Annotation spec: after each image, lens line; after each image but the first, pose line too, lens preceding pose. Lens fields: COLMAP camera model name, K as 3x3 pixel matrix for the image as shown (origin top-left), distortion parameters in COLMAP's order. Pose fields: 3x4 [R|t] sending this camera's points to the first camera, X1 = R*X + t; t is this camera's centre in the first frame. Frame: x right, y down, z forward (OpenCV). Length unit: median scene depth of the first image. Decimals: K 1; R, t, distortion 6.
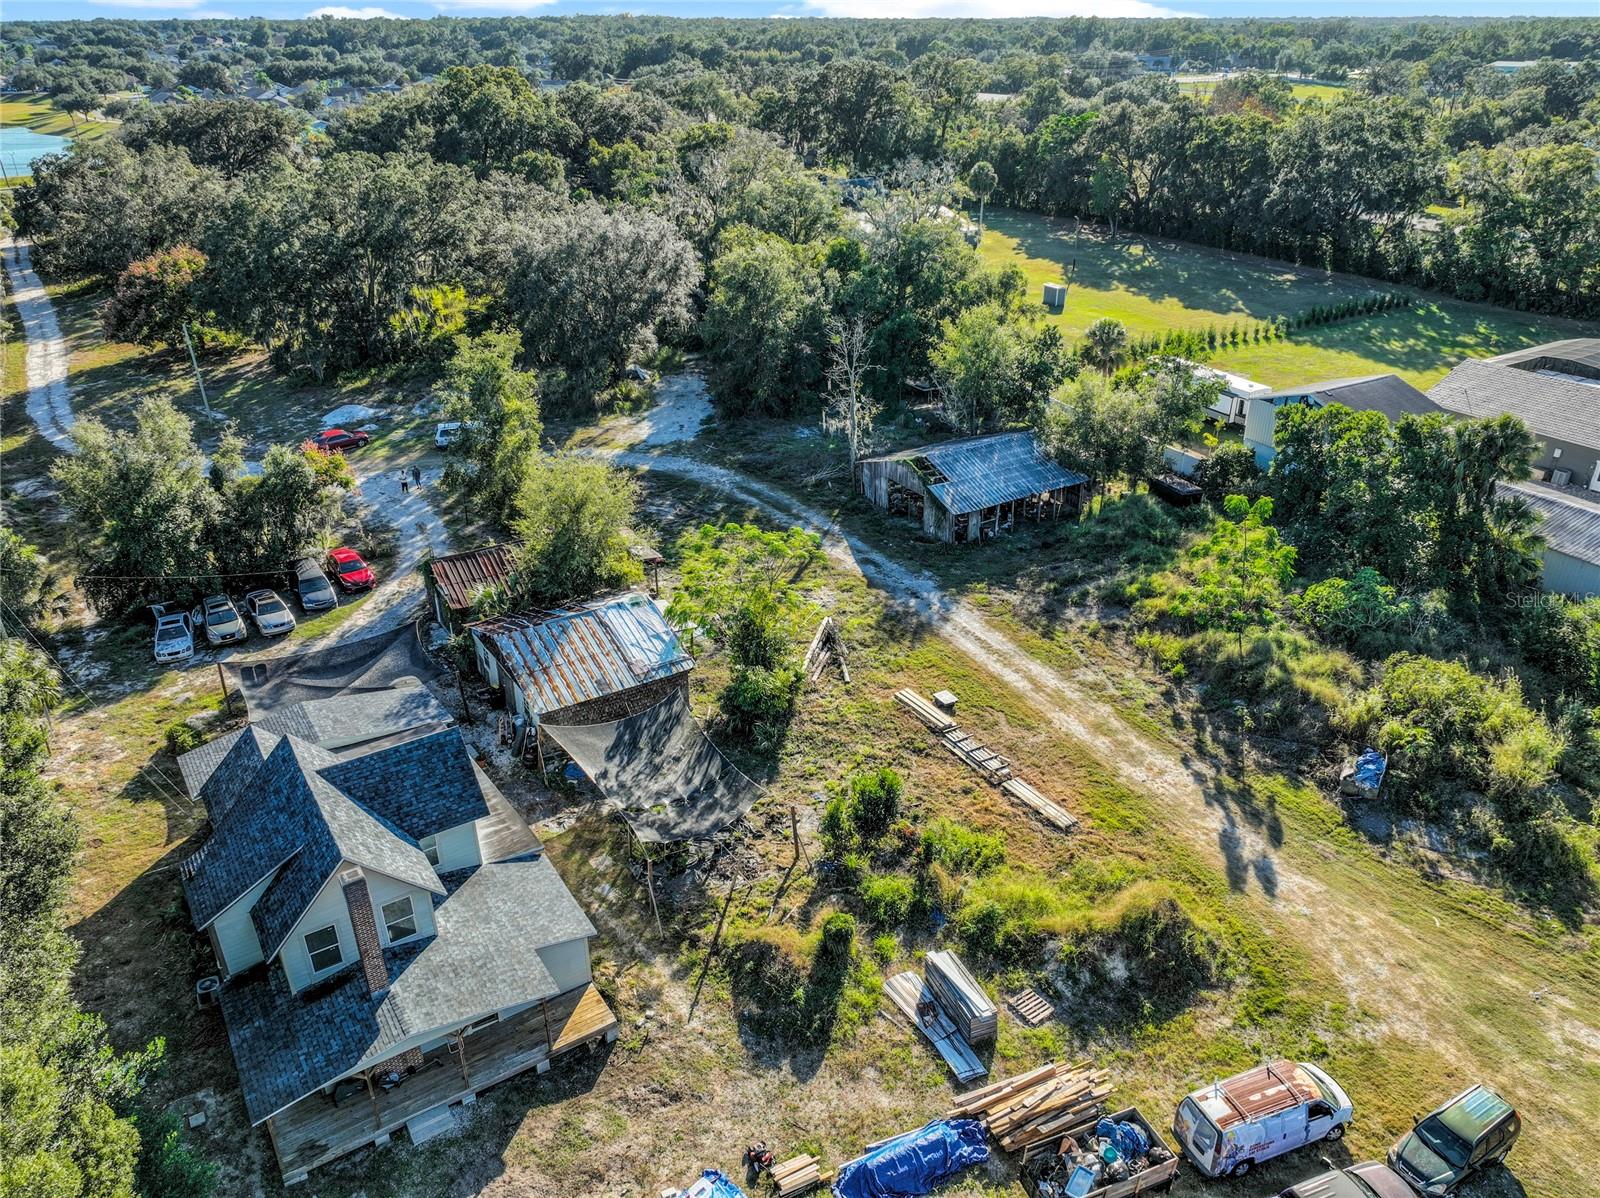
lens RADIAL K [[1137.1, 0, 803.9], [0, 1137.1, 607.1], [0, 0, 1]] dist [-0.004355, 0.008131]
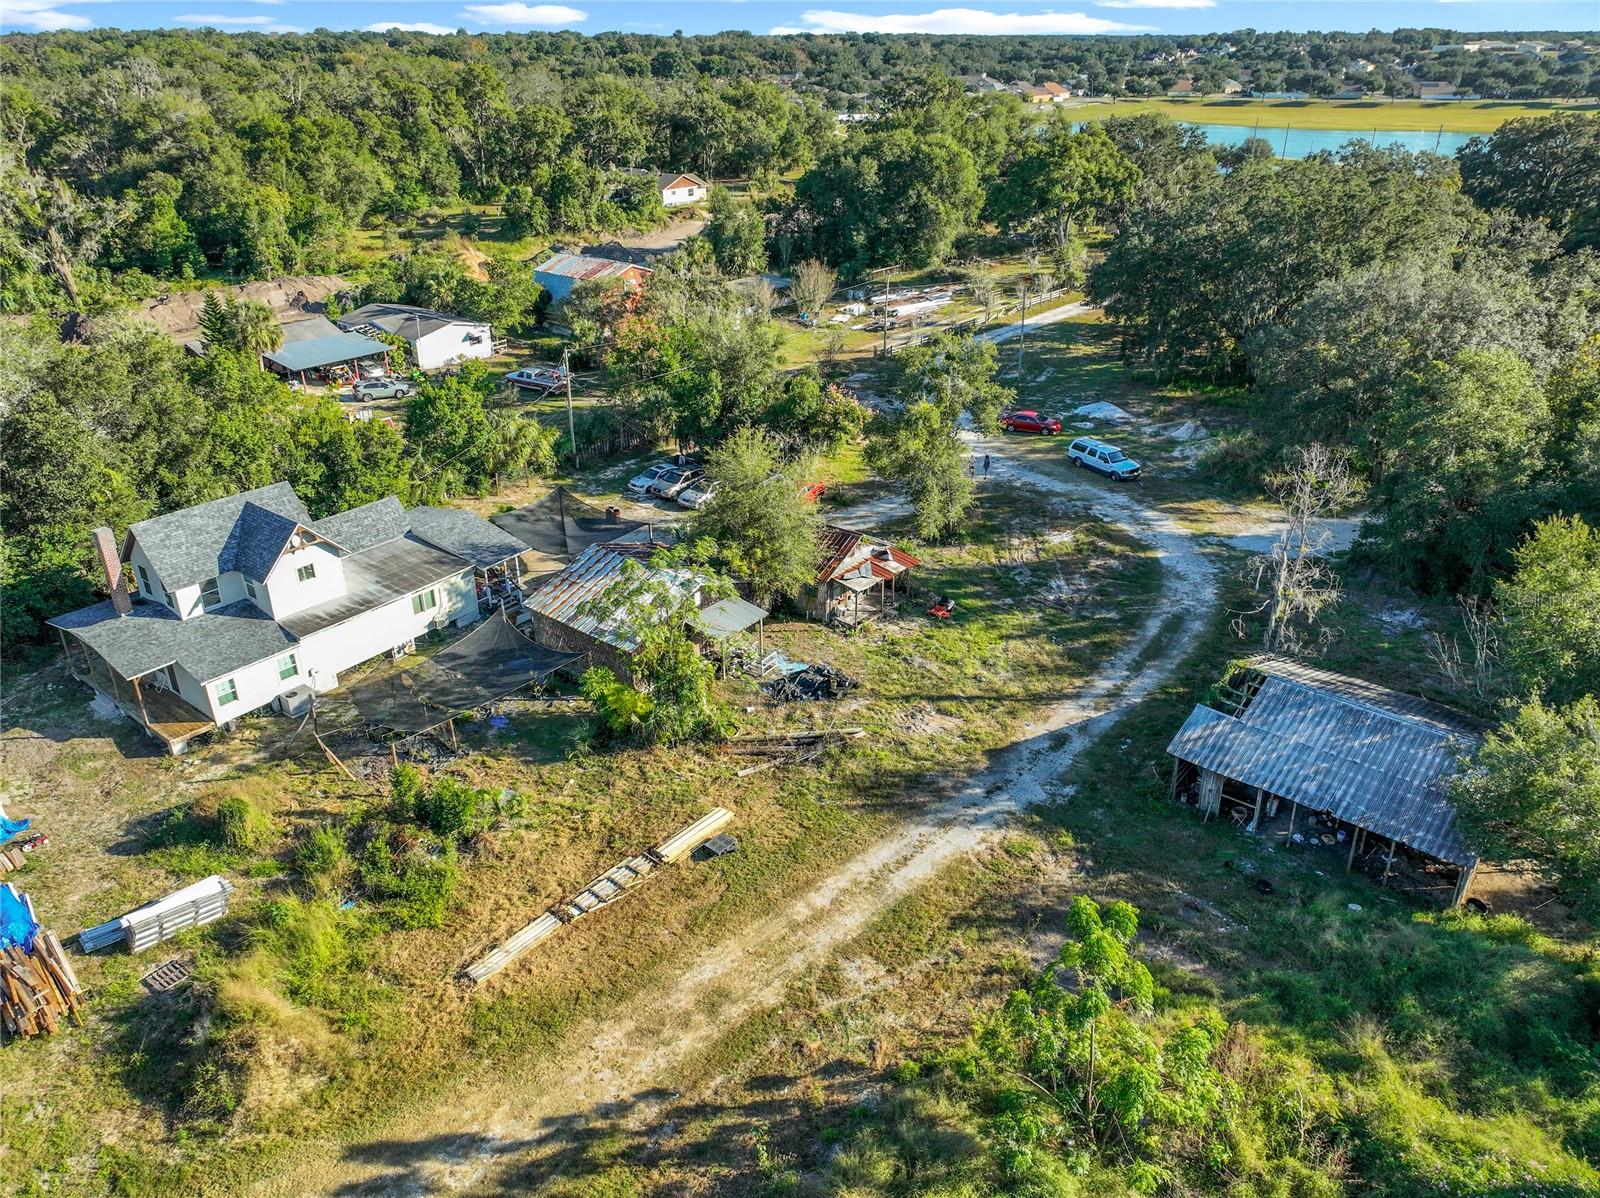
lens RADIAL K [[1137.1, 0, 805.0], [0, 1137.1, 597.4], [0, 0, 1]] dist [-0.004355, 0.008131]
pose [[0.315098, 0.424016, -0.849072, 0.645644], [-0.438628, 0.858427, 0.265910, -0.265516], [0.841617, 0.288639, 0.456474, 0.546305]]
